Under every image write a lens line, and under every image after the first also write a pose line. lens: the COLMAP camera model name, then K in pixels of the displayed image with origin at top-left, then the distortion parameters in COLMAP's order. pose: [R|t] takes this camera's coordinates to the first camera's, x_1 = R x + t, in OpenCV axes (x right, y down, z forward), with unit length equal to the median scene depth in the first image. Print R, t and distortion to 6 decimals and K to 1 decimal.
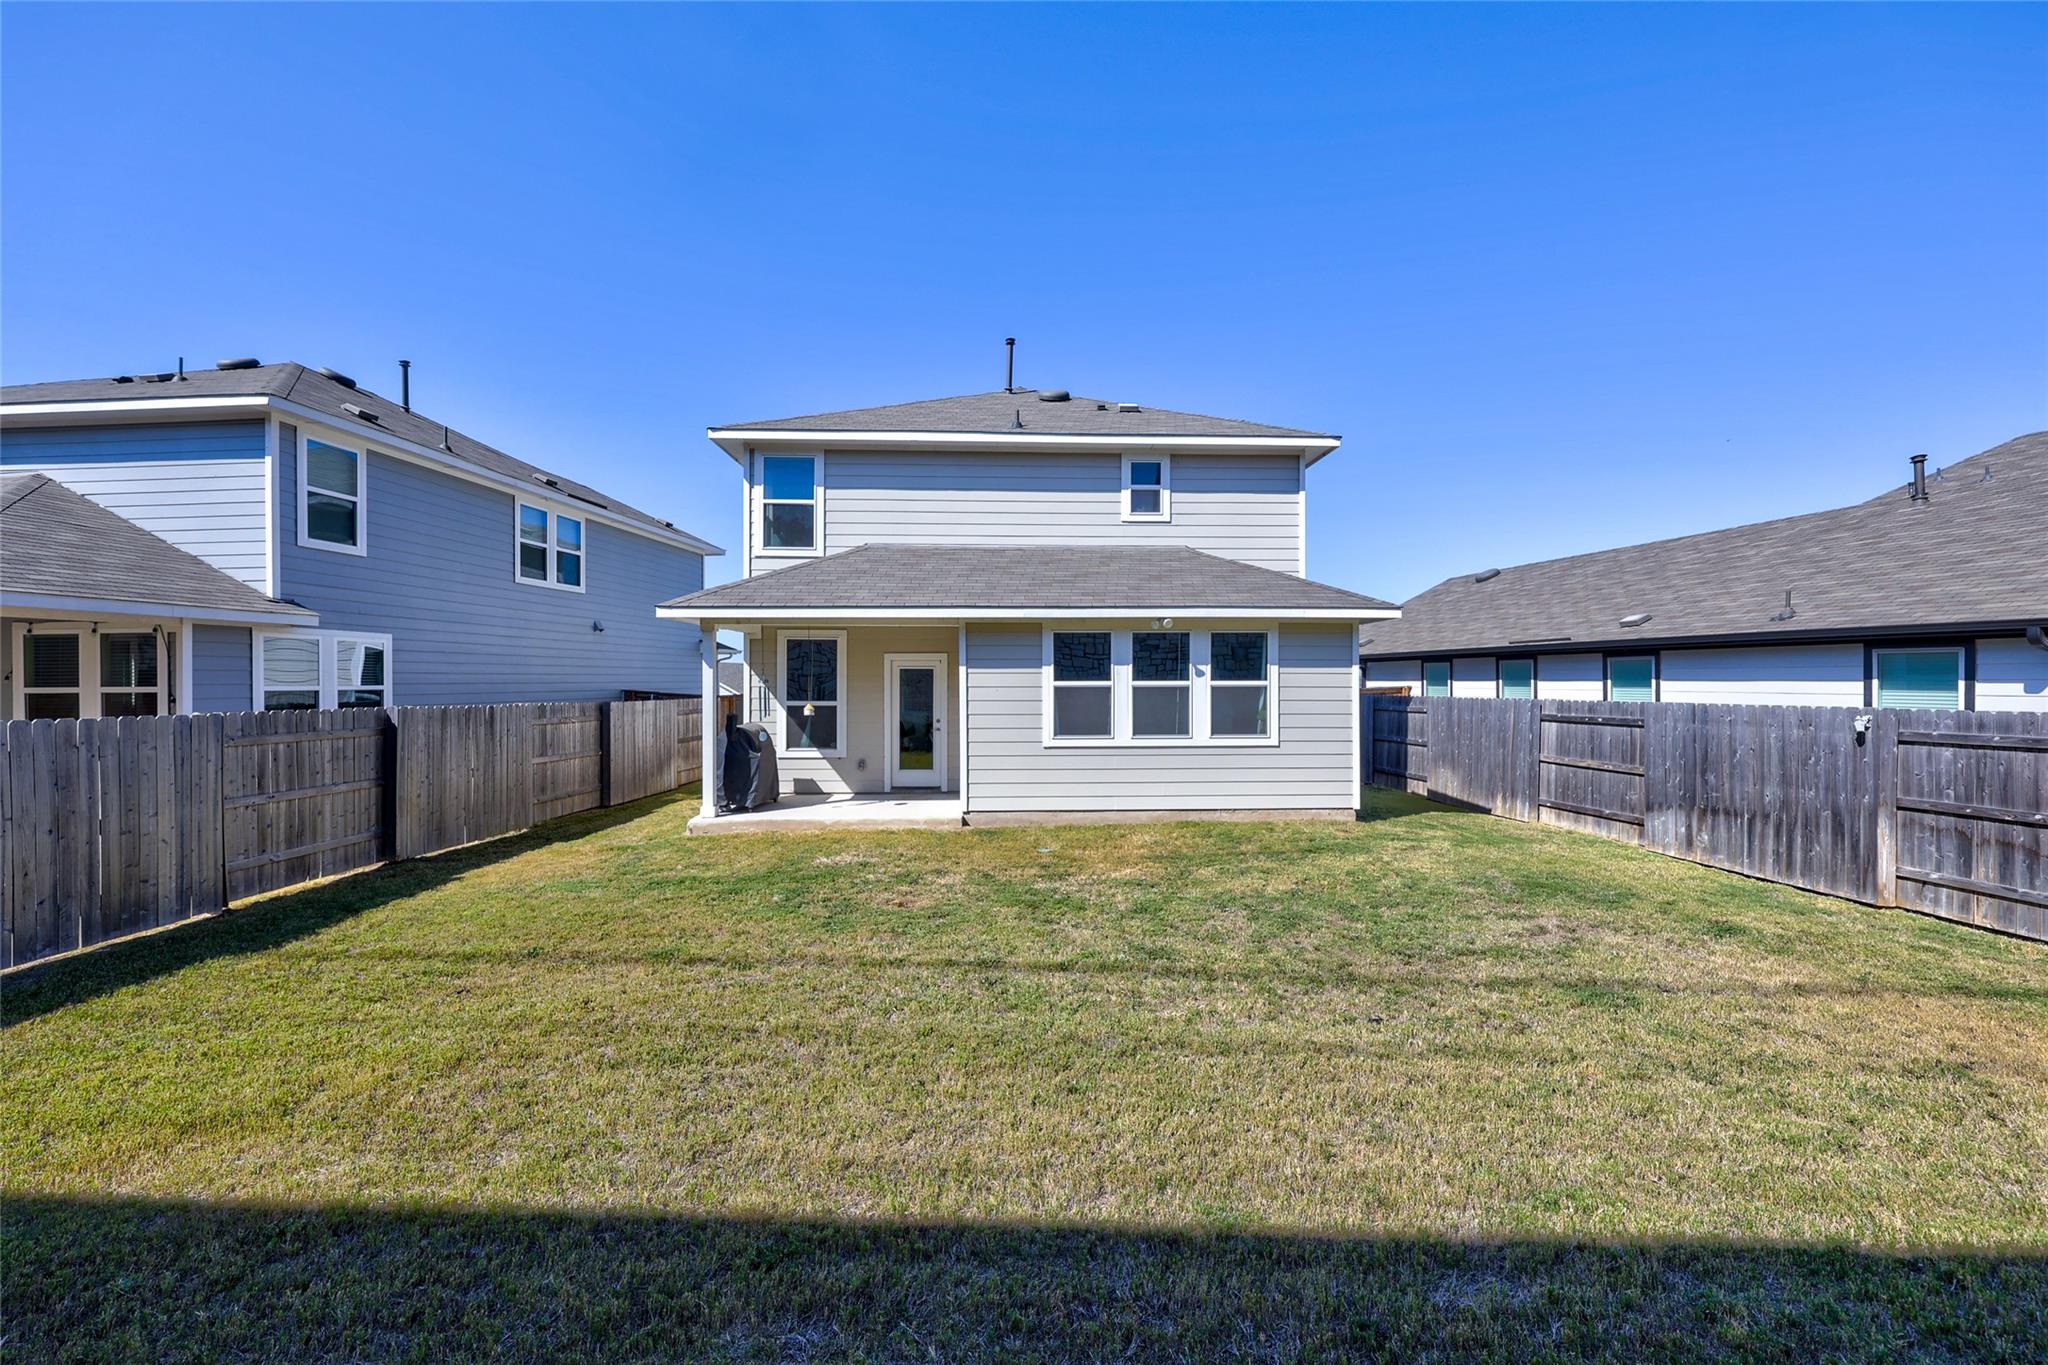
lens RADIAL K [[777.5, 0, 1024.0], [0, 777.5, 682.5], [0, 0, 1]] dist [-0.000324, -0.000080]
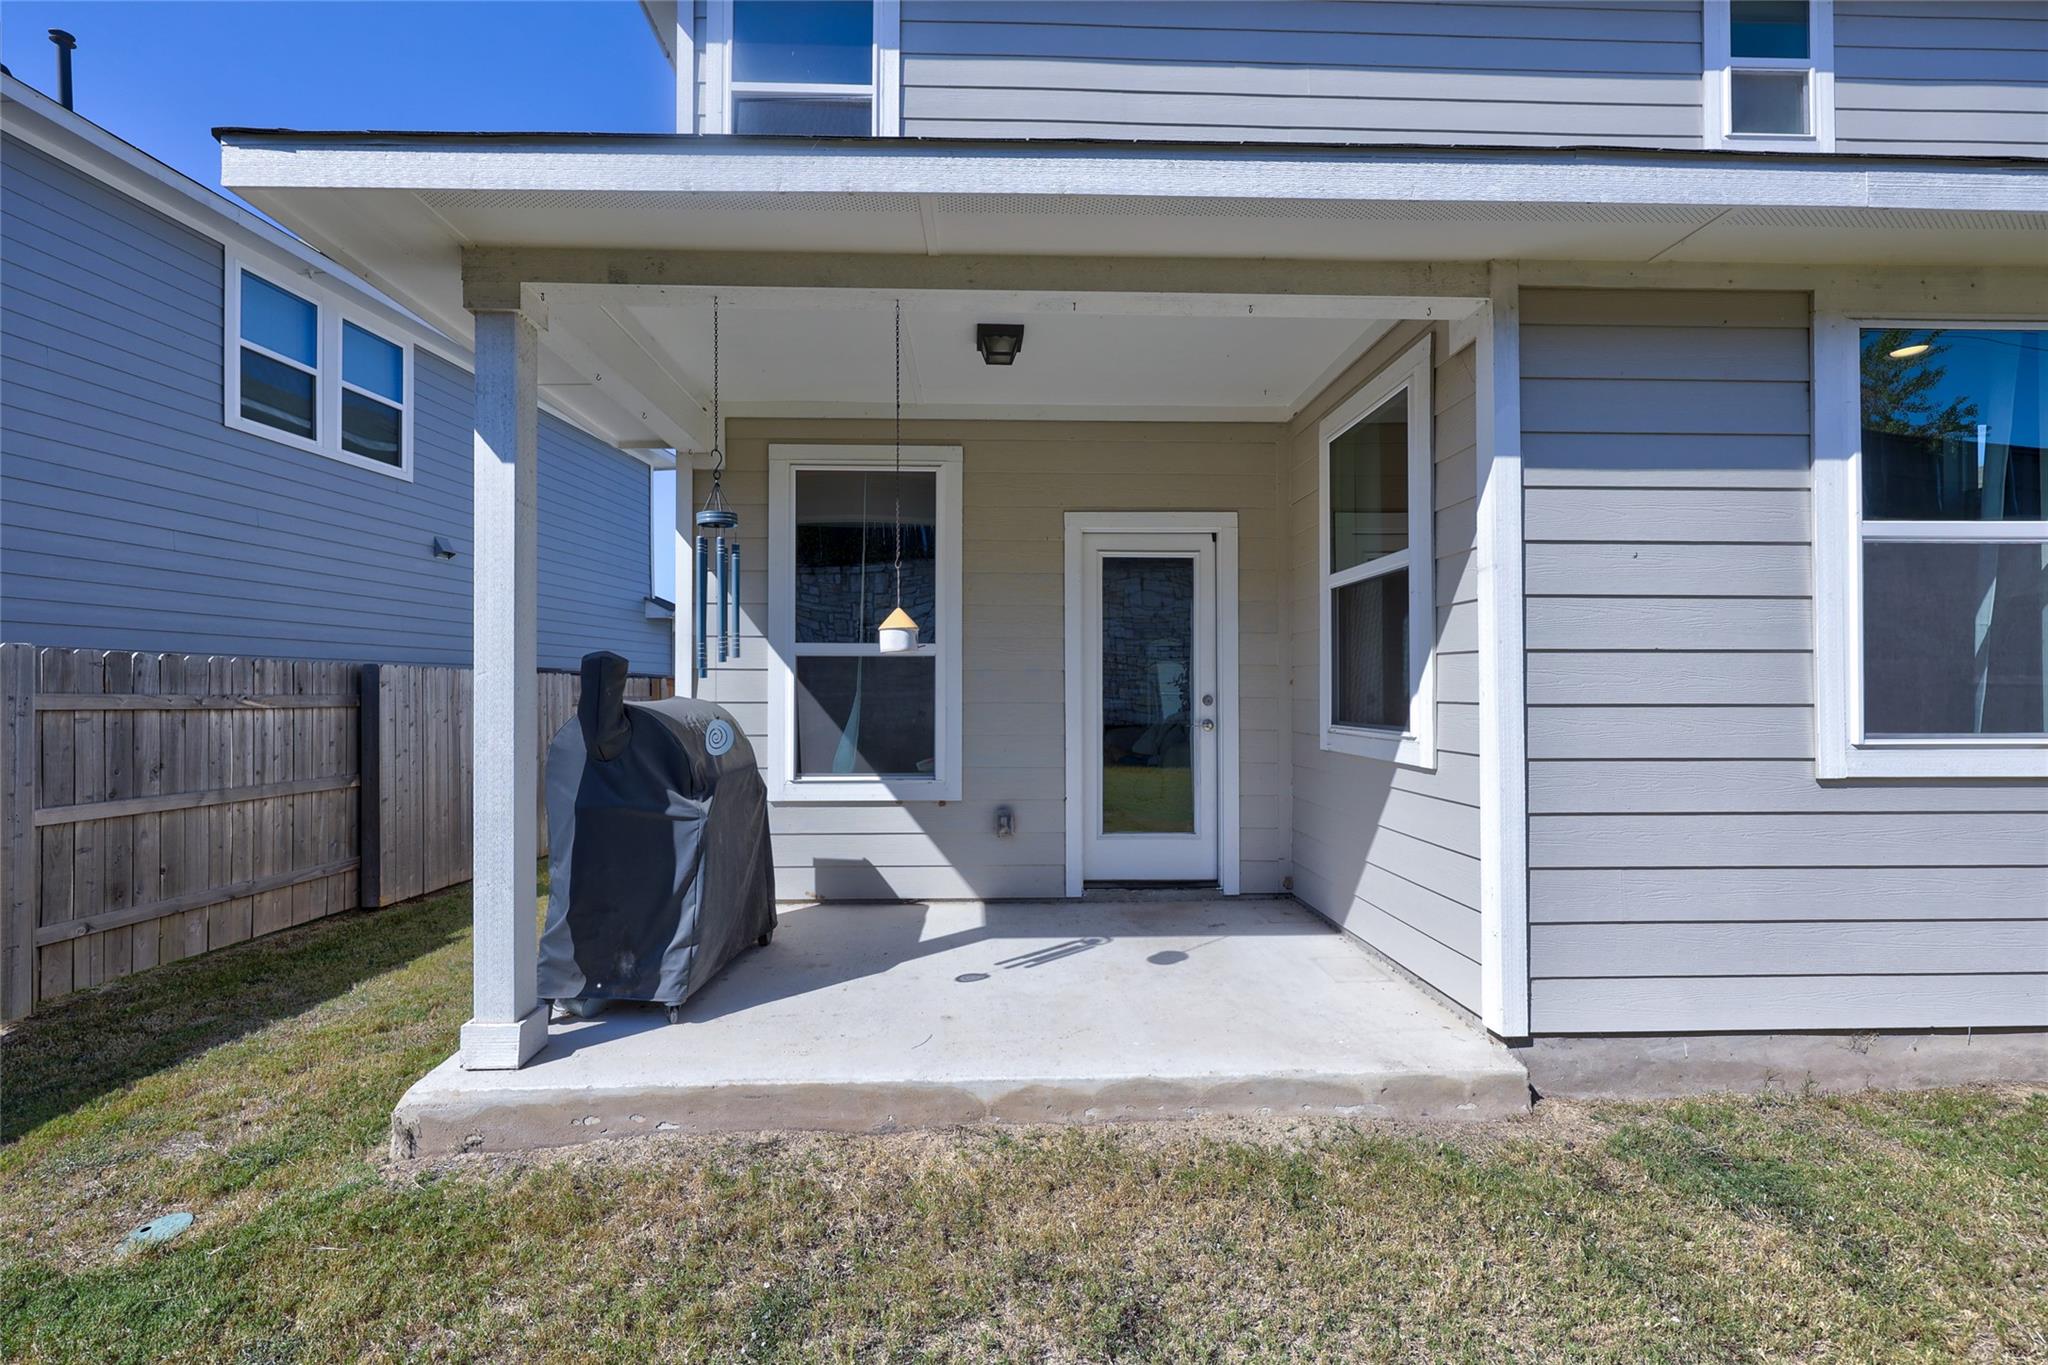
lens RADIAL K [[822.3, 0, 1024.0], [0, 822.3, 682.5], [0, 0, 1]] dist [-0.001916, -0.000718]
pose [[0.999999, -0.001642, 0.000006, -0.199803], [0.001642, 0.999946, -0.010221, 0.045723], [0.000011, 0.010221, 0.999948, 0.620343]]
